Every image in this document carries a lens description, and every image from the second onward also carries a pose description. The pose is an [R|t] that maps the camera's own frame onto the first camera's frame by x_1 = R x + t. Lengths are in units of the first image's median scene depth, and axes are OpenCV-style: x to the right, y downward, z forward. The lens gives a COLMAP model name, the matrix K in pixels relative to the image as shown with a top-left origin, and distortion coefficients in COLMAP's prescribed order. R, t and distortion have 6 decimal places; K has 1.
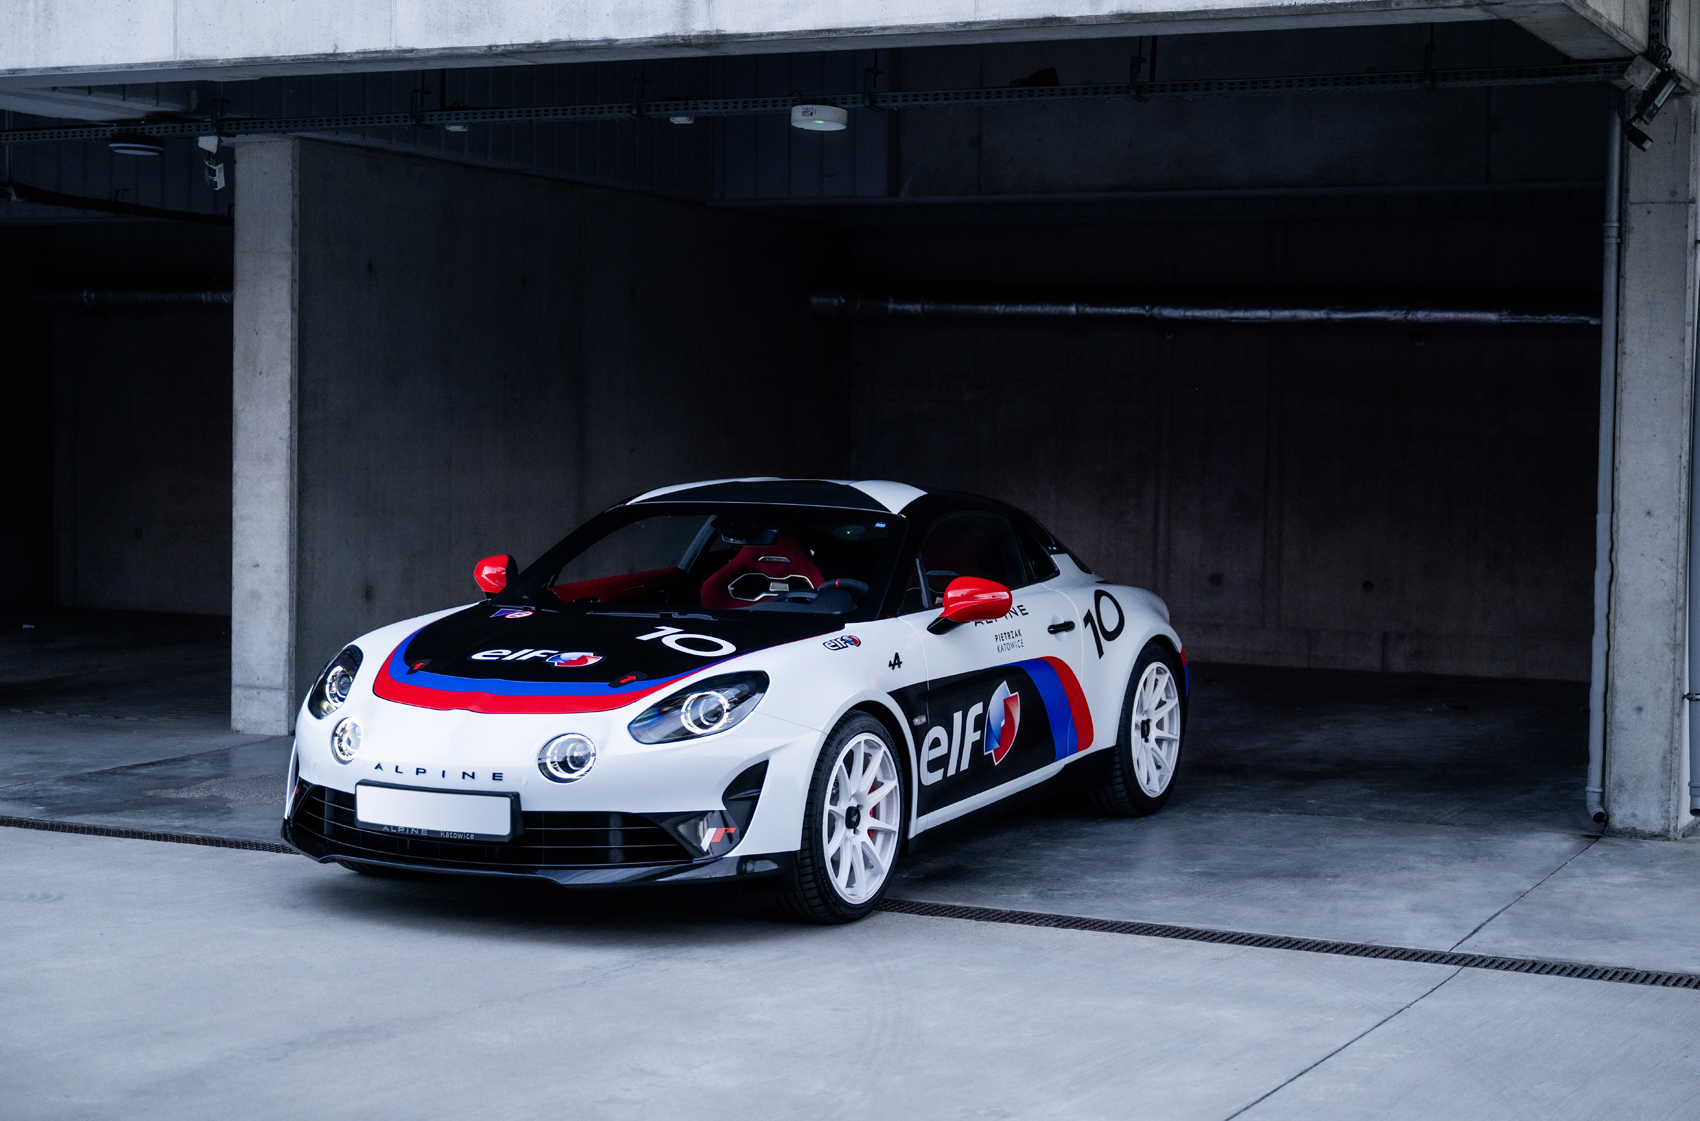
lens RADIAL K [[2819.0, 0, 857.5], [0, 2819.0, 563.1], [0, 0, 1]] dist [0.001043, 0.000000]
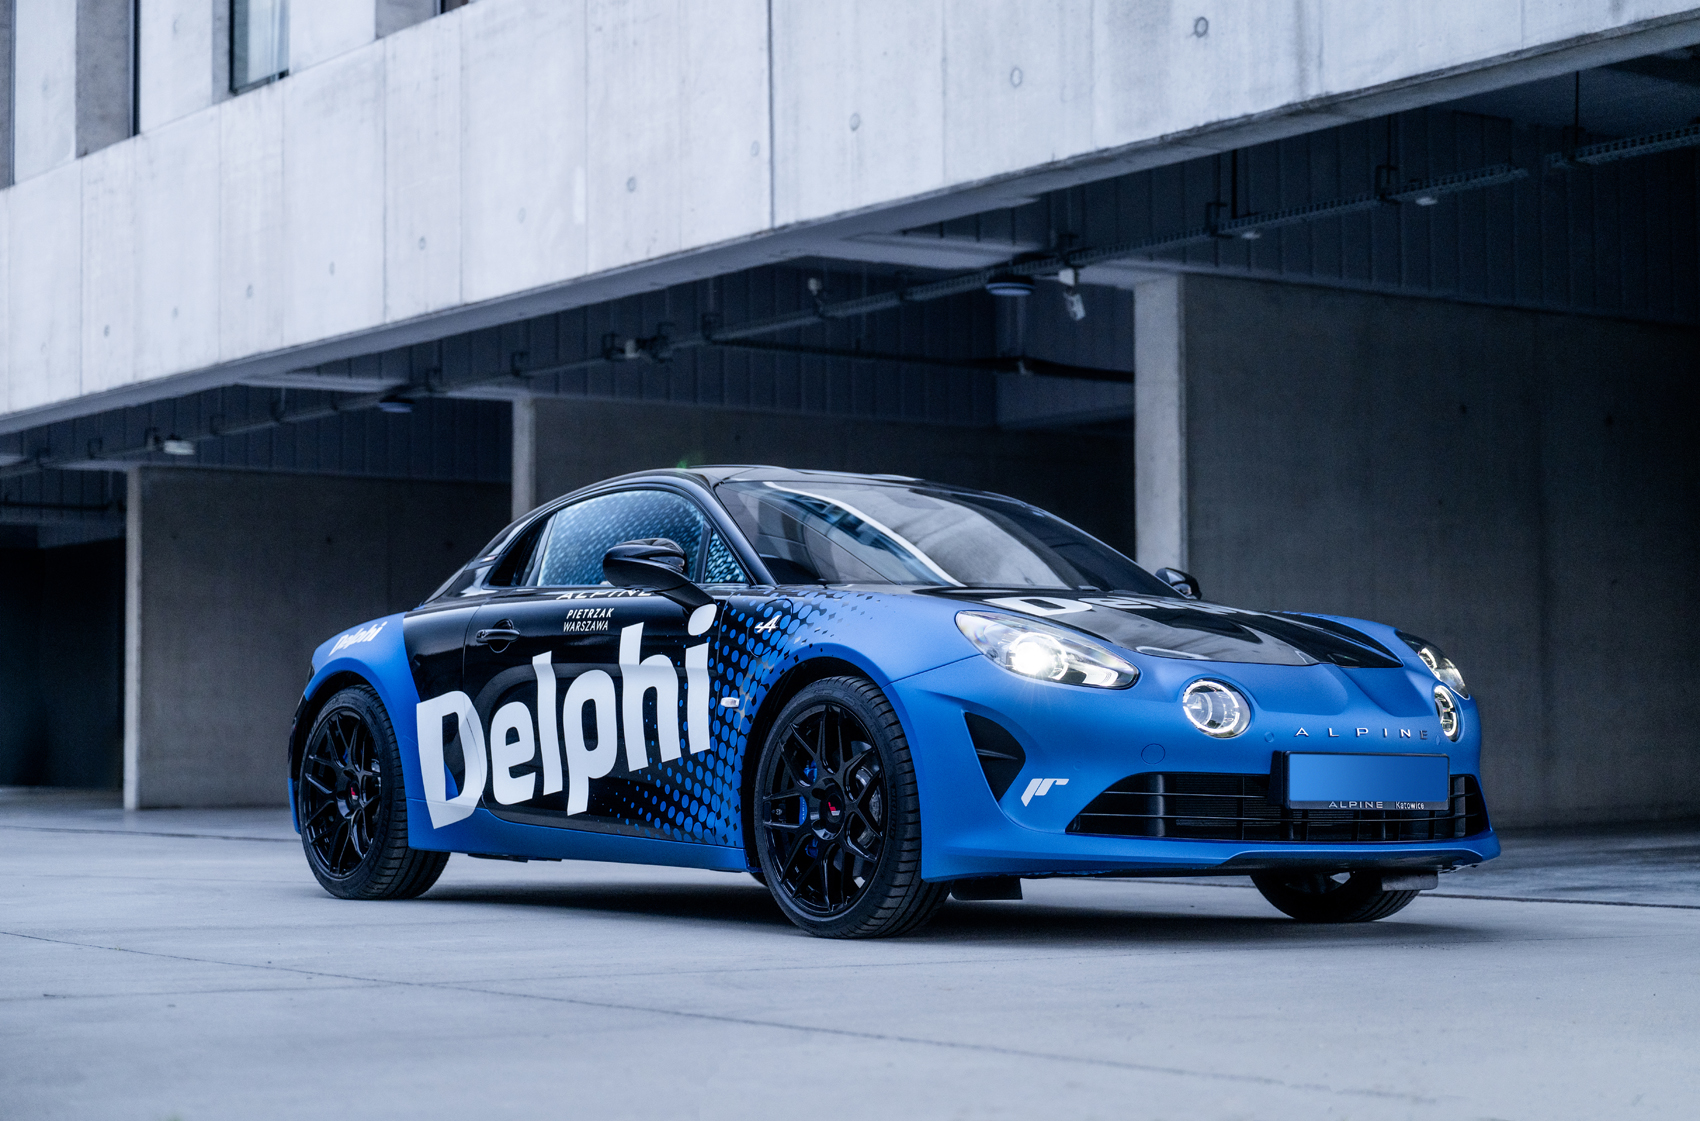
lens RADIAL K [[3180.0, 0, 862.4], [0, 3180.0, 554.3], [0, 0, 1]] dist [0.015025, 0.000000]
pose [[0.877473, -0.050568, -0.476952, 0.323711], [-0.002447, 0.993942, -0.109883, 0.106980], [0.479619, 0.097587, 0.872033, -0.115703]]
